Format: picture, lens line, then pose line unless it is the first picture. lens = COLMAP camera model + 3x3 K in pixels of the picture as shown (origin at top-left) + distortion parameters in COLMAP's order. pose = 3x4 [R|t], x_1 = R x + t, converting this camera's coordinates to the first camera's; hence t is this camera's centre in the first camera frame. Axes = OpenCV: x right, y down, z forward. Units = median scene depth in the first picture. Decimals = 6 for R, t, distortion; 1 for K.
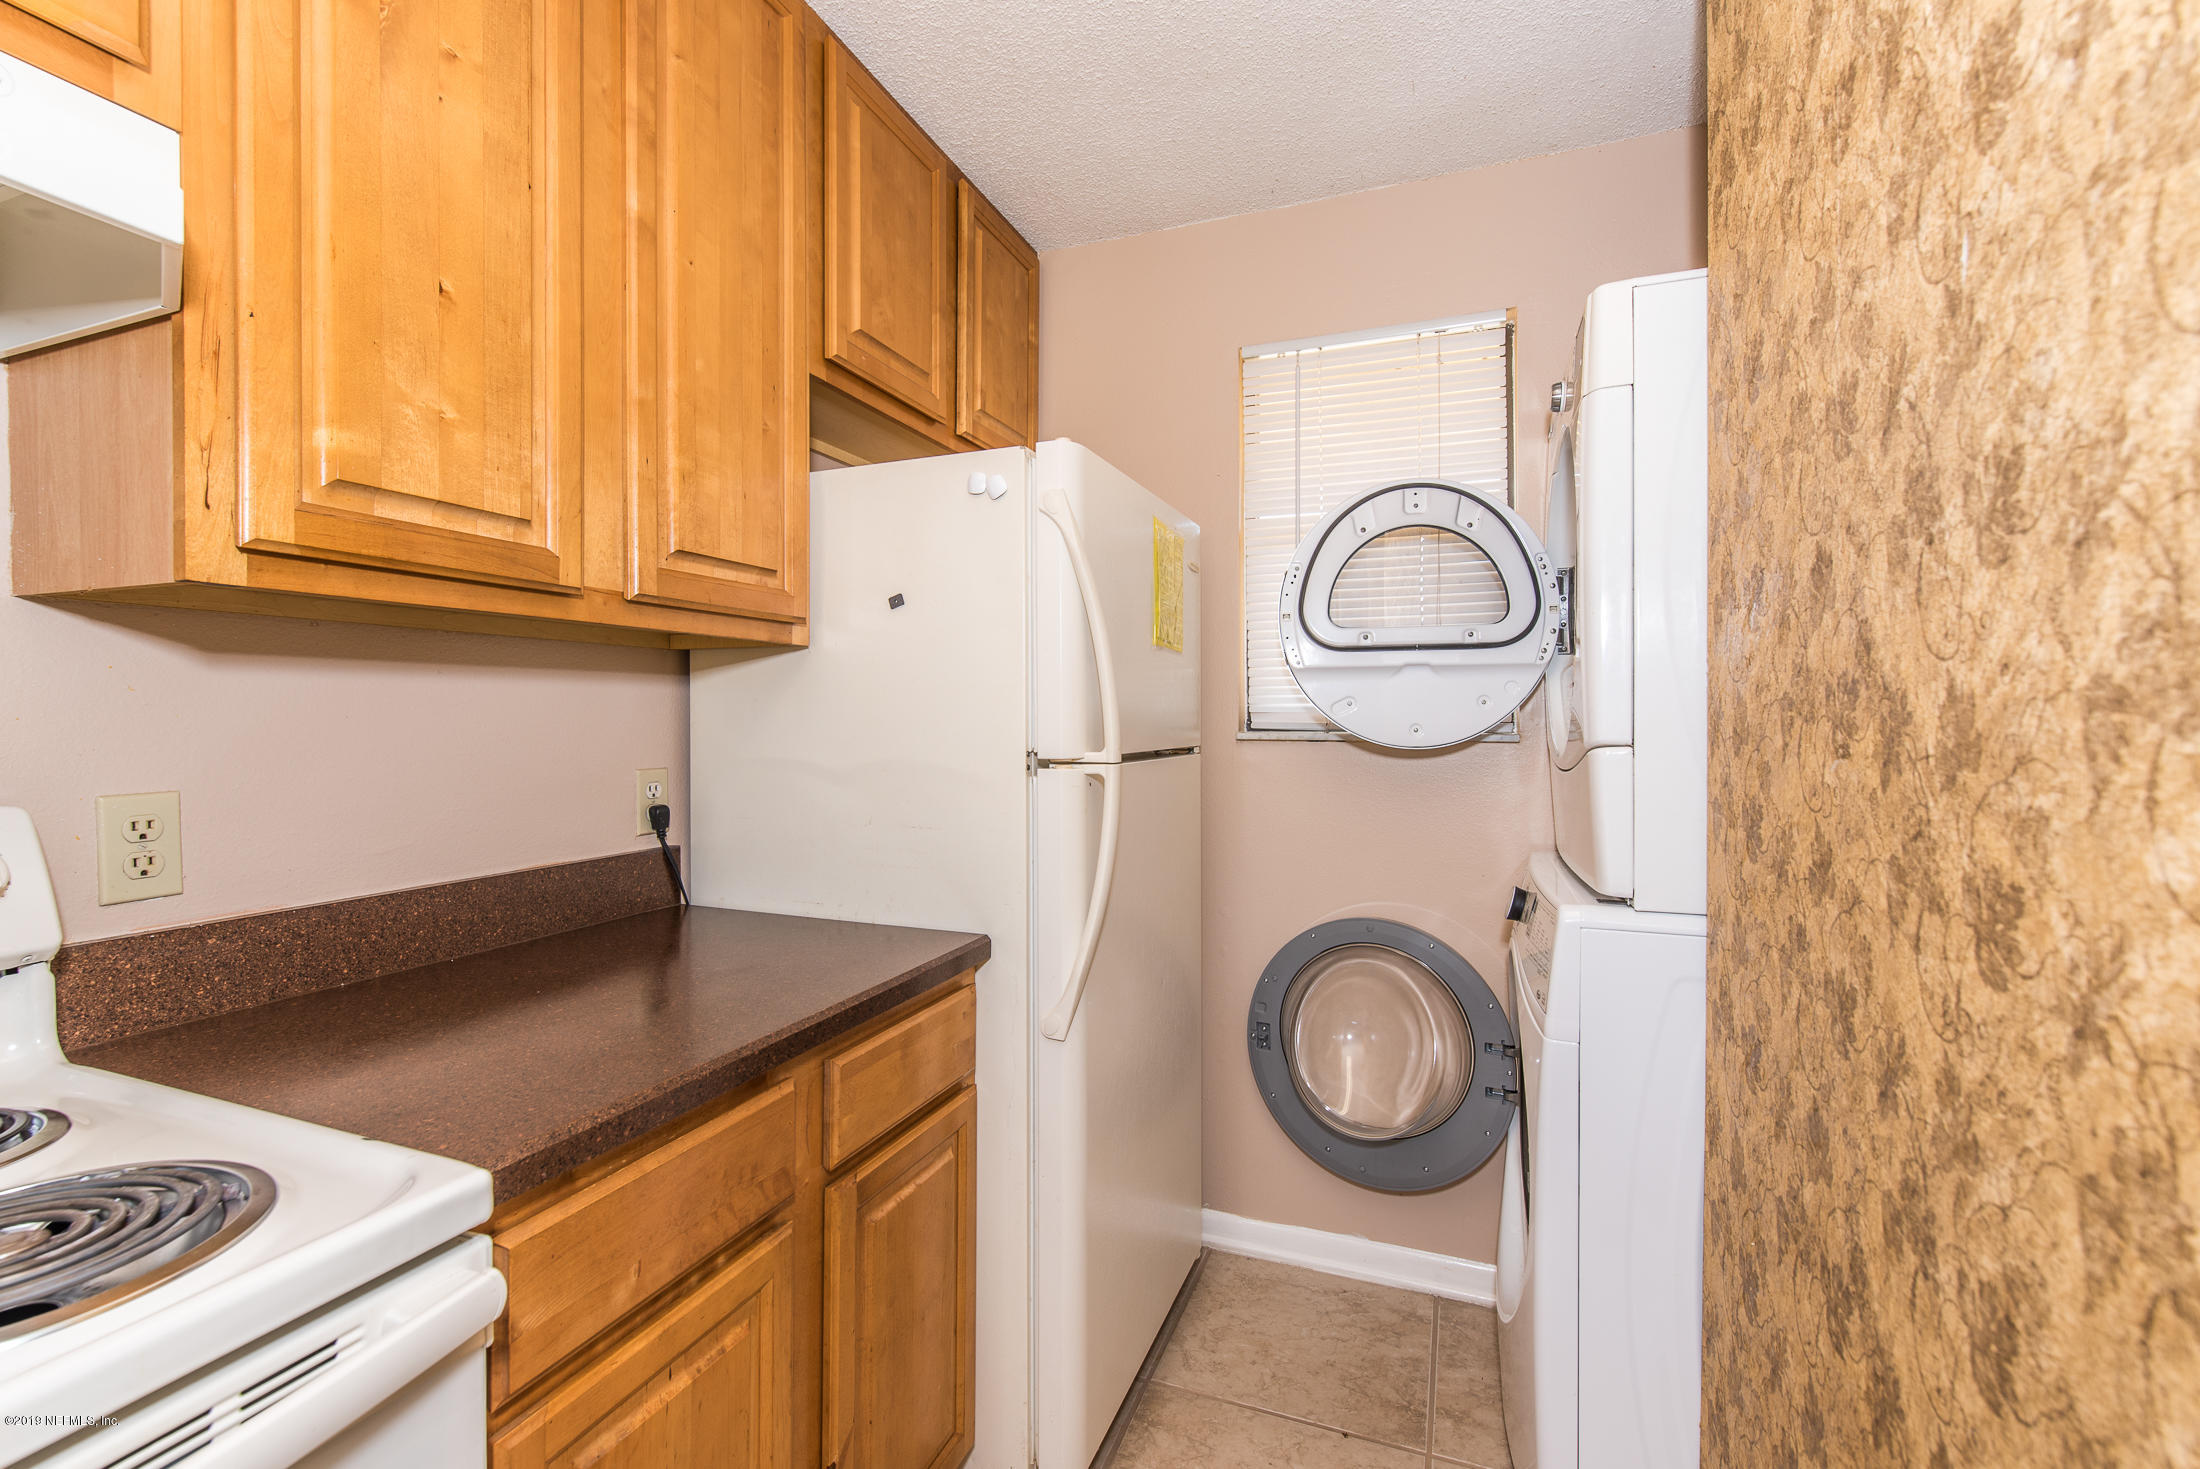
lens RADIAL K [[967.5, 0, 1092.8], [0, 967.5, 724.5], [0, 0, 1]] dist [0.002389, 0.000063]
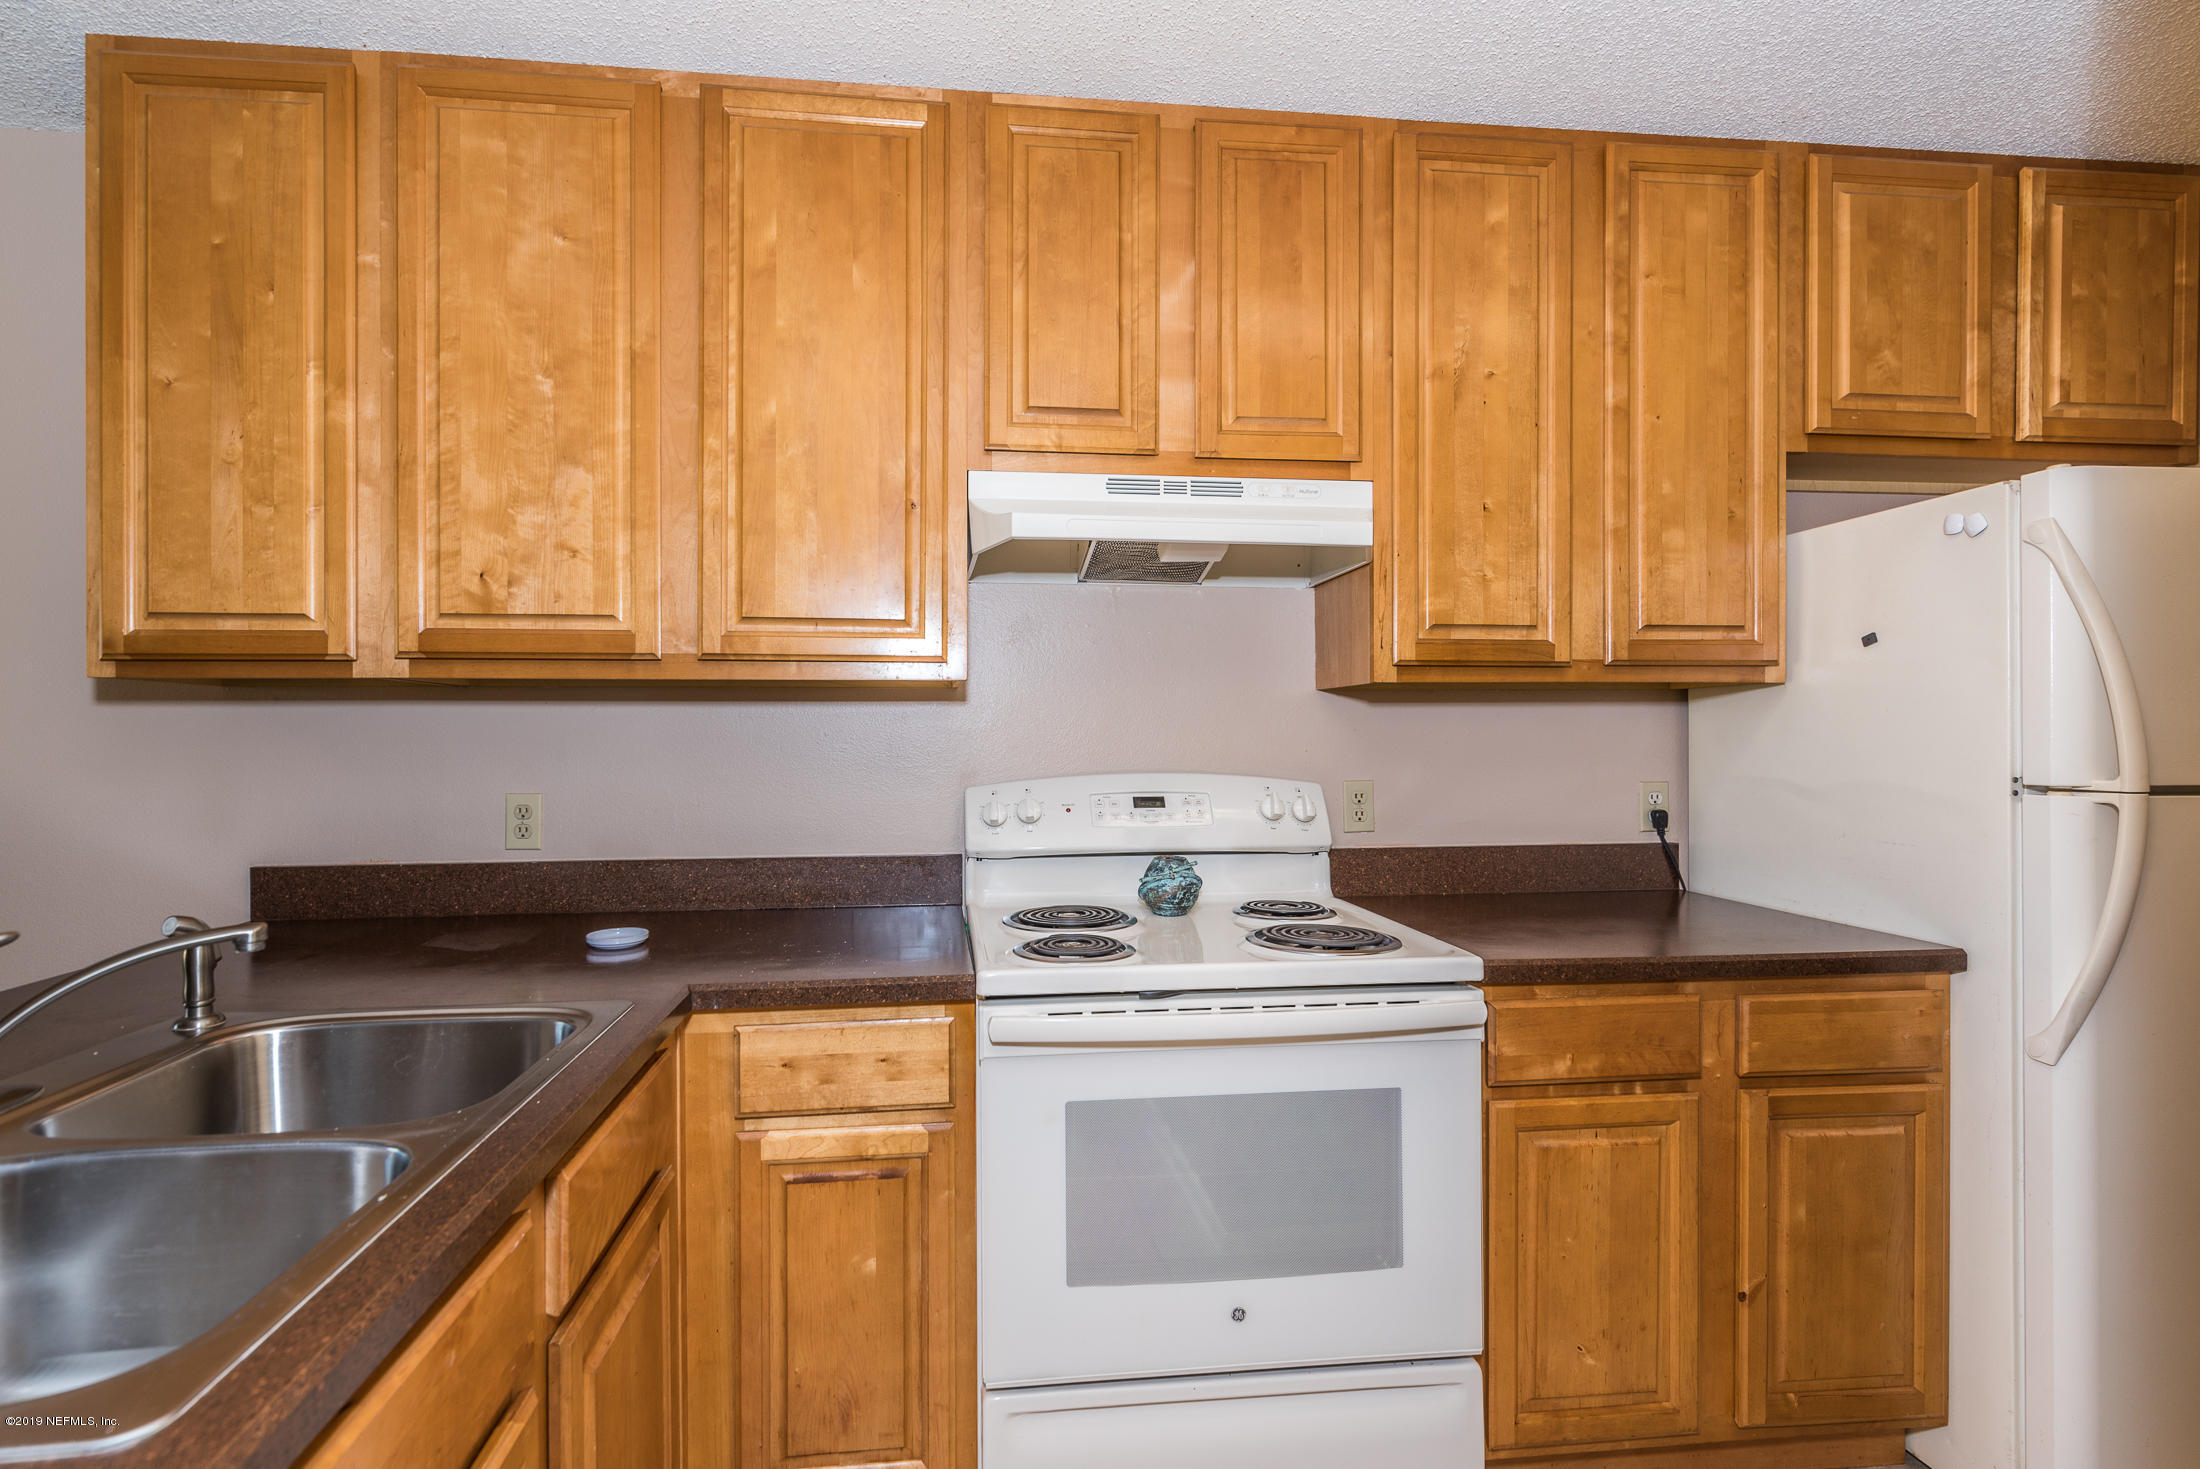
lens RADIAL K [[990.1, 0, 1002.4], [0, 990.1, 737.2], [0, 0, 1]] dist [0.002818, 0.000453]
pose [[0.435454, -0.003369, -0.900205, 0.491908], [-0.003204, 0.999981, -0.005292, -0.006181], [0.900205, 0.005188, 0.435434, -0.503819]]
